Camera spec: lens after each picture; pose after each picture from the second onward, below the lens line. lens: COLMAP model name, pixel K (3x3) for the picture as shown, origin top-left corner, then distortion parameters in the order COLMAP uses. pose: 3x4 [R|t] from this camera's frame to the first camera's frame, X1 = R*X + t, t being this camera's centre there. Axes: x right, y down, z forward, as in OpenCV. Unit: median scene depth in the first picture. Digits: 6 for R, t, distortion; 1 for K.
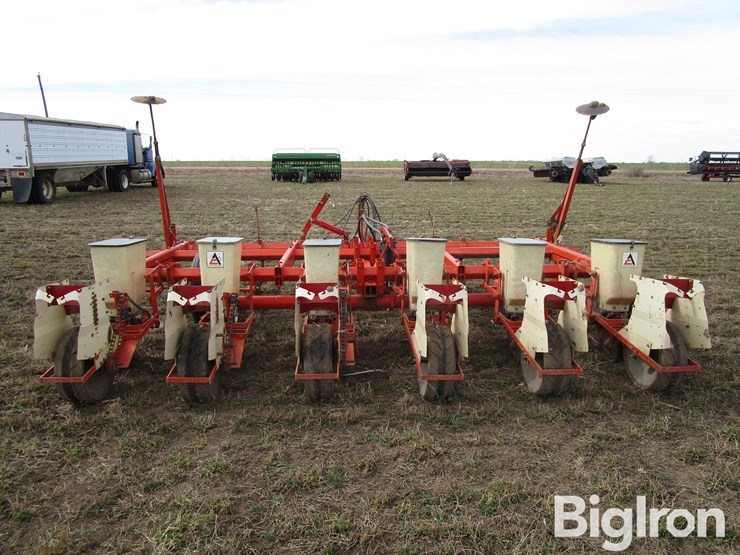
lens RADIAL K [[514.5, 0, 370.0], [0, 514.5, 277.5], [0, 0, 1]] dist [0.065241, -0.003924]
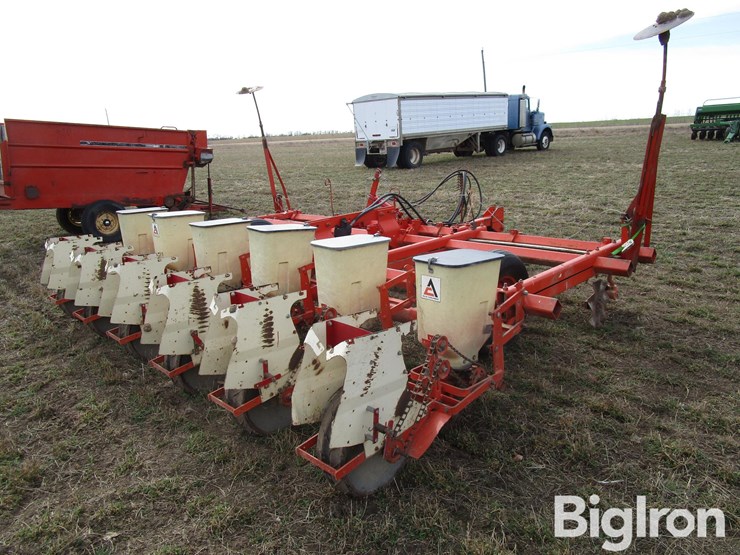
lens RADIAL K [[530.5, 0, 370.0], [0, 530.5, 277.5], [0, 0, 1]] dist [-0.008332, -0.002548]
pose [[0.710480, 0.152552, -0.686983, 0.124884], [-0.106295, 0.988284, 0.109529, -0.015376], [0.695643, -0.004795, 0.718371, 0.070264]]
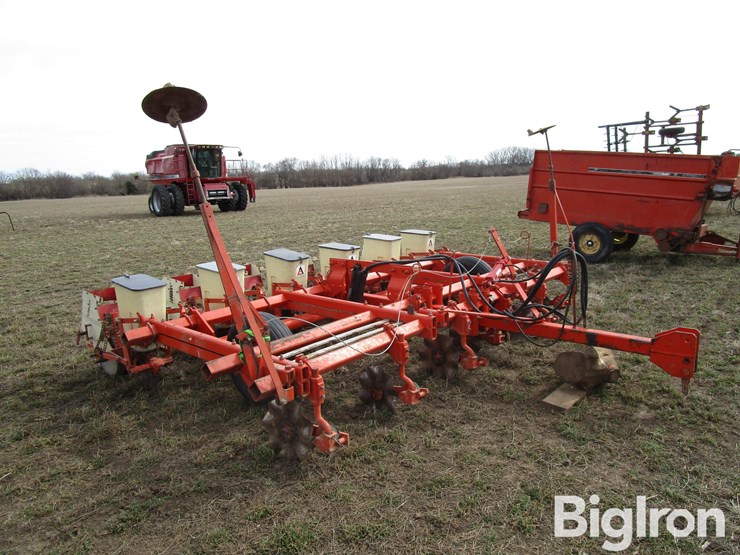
lens RADIAL K [[530.5, 0, 370.0], [0, 530.5, 277.5], [0, 0, 1]] dist [-0.008332, -0.002548]
pose [[-0.667292, 0.167720, -0.725666, 0.138108], [-0.123394, 0.935955, 0.329792, -0.068835], [0.734504, 0.309610, -0.603859, 0.288054]]
